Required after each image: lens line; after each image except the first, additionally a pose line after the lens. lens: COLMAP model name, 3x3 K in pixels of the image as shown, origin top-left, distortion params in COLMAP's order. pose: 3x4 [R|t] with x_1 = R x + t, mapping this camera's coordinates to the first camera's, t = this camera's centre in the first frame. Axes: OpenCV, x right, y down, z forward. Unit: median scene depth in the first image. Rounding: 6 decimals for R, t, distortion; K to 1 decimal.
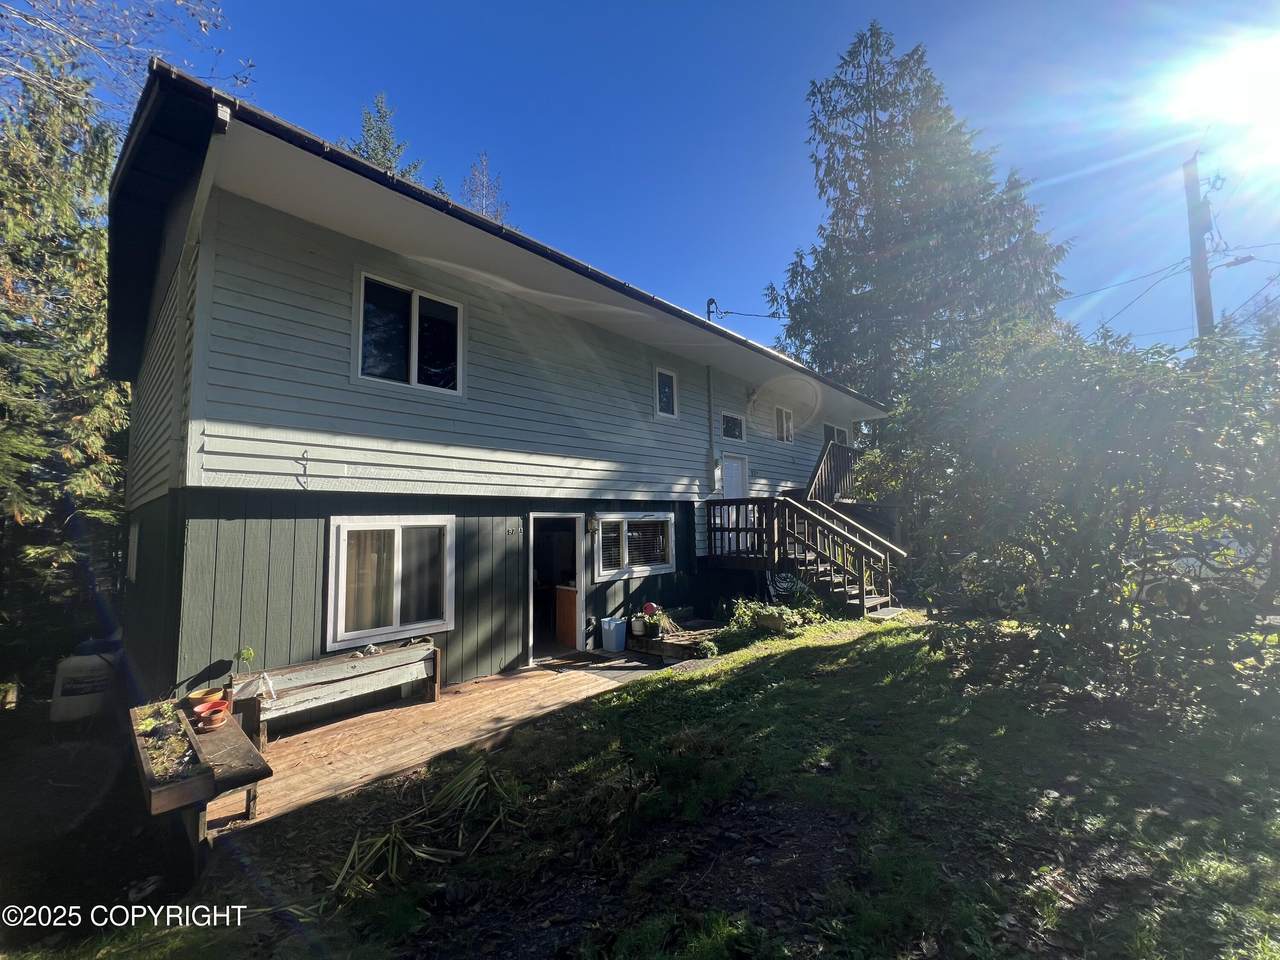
lens RADIAL K [[514.4, 0, 633.1], [0, 514.4, 478.6], [0, 0, 1]] dist [-0.000565, 0.000546]
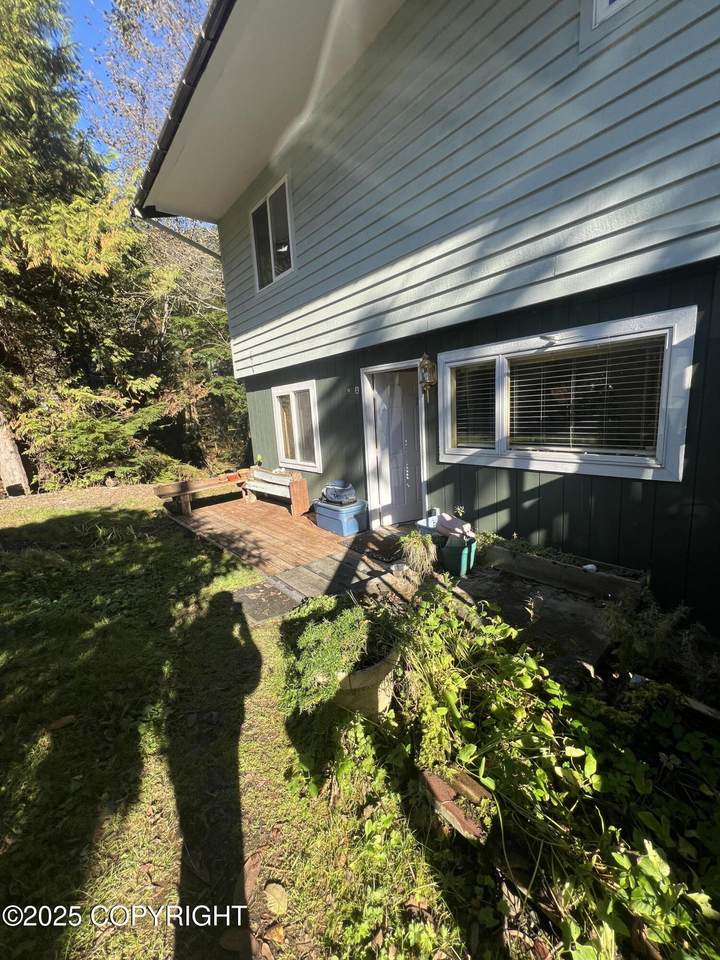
lens RADIAL K [[385.8, 0, 358.6], [0, 385.8, 481.4], [0, 0, 1]] dist [-0.000565, 0.000546]
pose [[-0.152435, 0.219977, -0.963521, 0.416607], [0.154245, 0.968264, 0.196657, 0.104902], [0.976203, -0.118641, -0.181528, 0.928006]]
